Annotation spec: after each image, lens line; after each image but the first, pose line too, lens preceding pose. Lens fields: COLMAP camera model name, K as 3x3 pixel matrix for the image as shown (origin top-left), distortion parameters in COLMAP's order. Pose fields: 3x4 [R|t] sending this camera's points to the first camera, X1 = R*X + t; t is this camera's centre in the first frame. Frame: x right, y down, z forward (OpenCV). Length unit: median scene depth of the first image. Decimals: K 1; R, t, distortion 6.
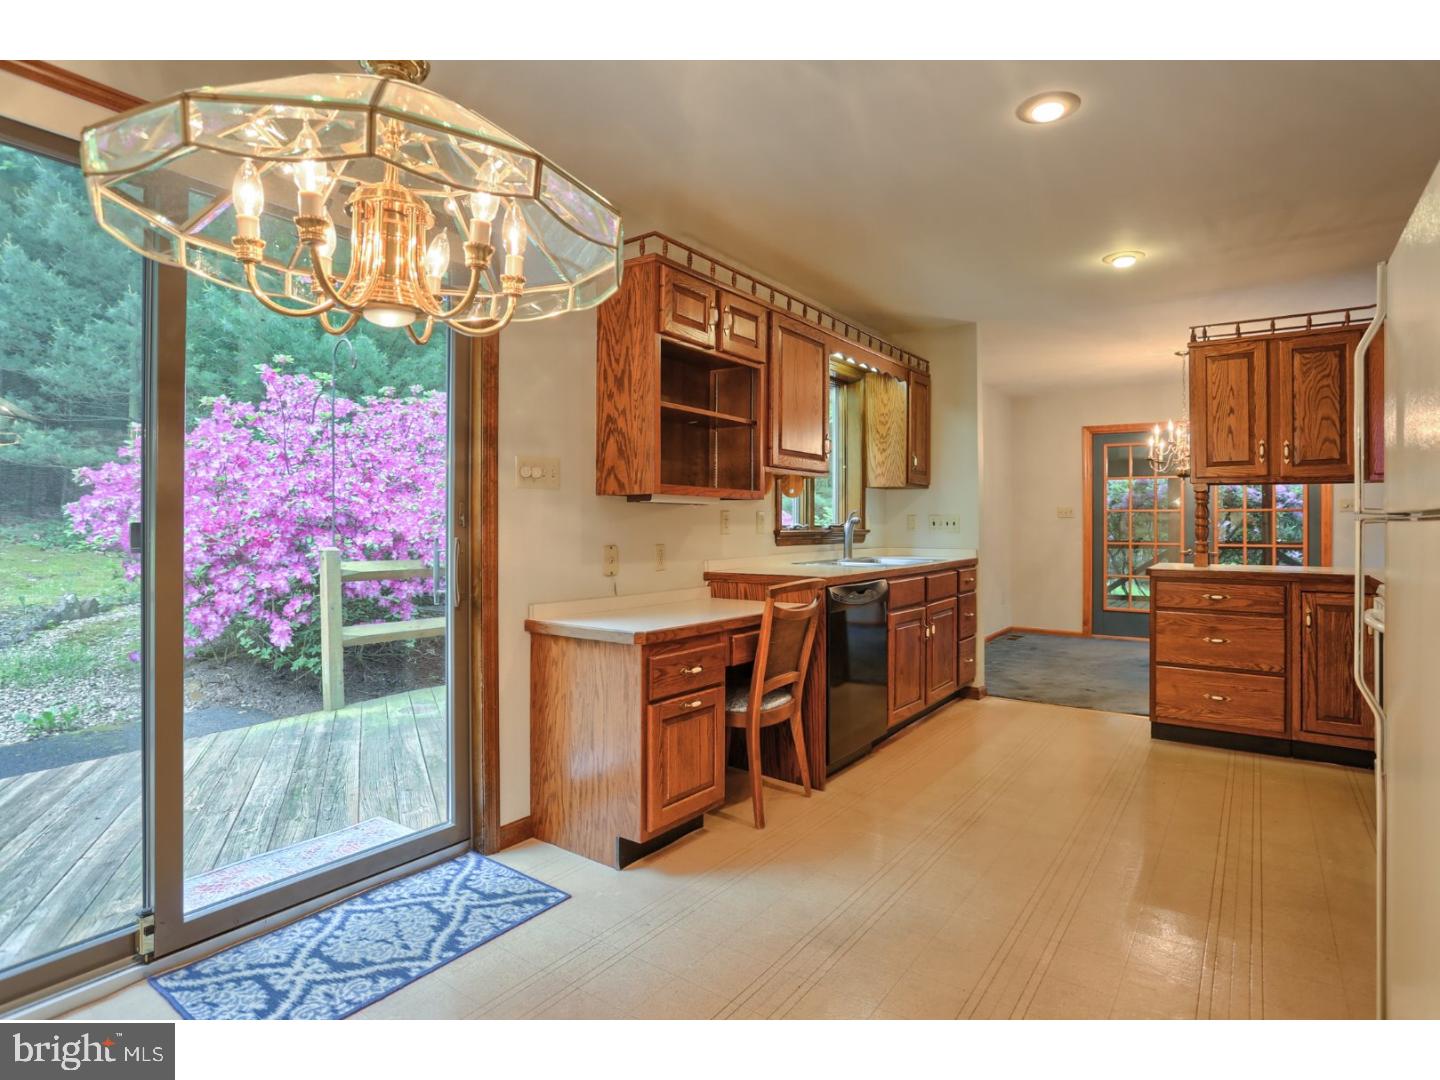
lens RADIAL K [[766.7, 0, 719.1], [0, 766.7, 526.6], [0, 0, 1]] dist [-0.000629, 0.000416]
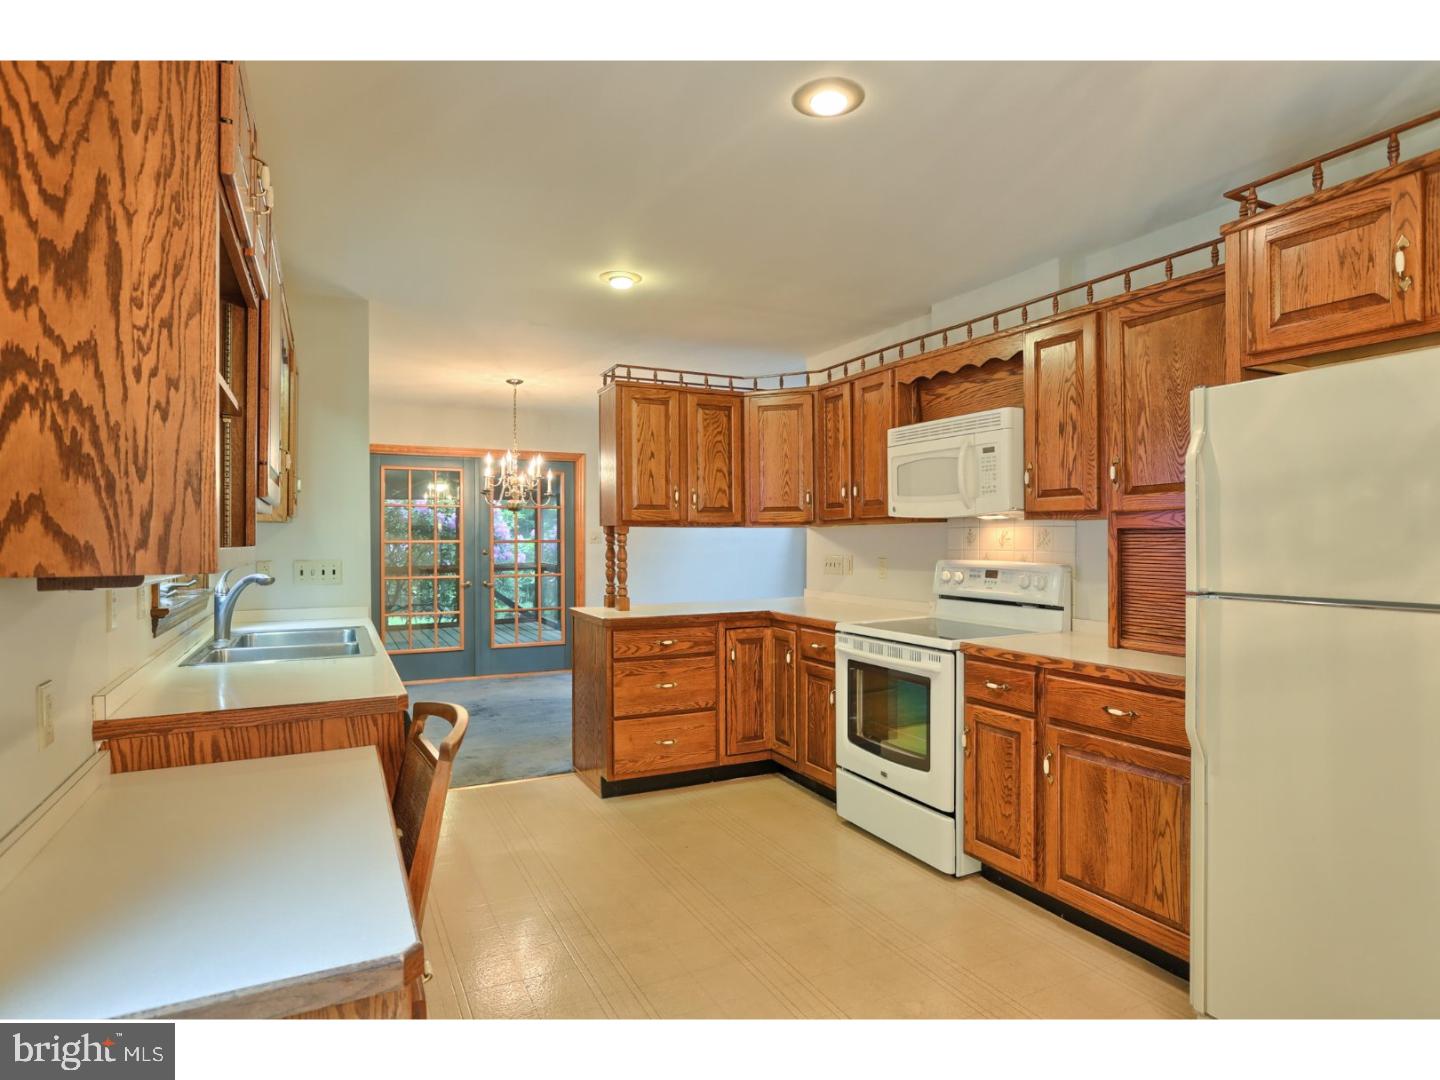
lens RADIAL K [[816.0, 0, 717.1], [0, 816.0, 549.3], [0, 0, 1]] dist [-0.003674, 0.004147]
pose [[0.487416, -0.017704, 0.872991, -0.256619], [0.009438, 0.999843, 0.015008, -0.046388], [-0.873119, 0.000924, 0.487506, 0.440381]]
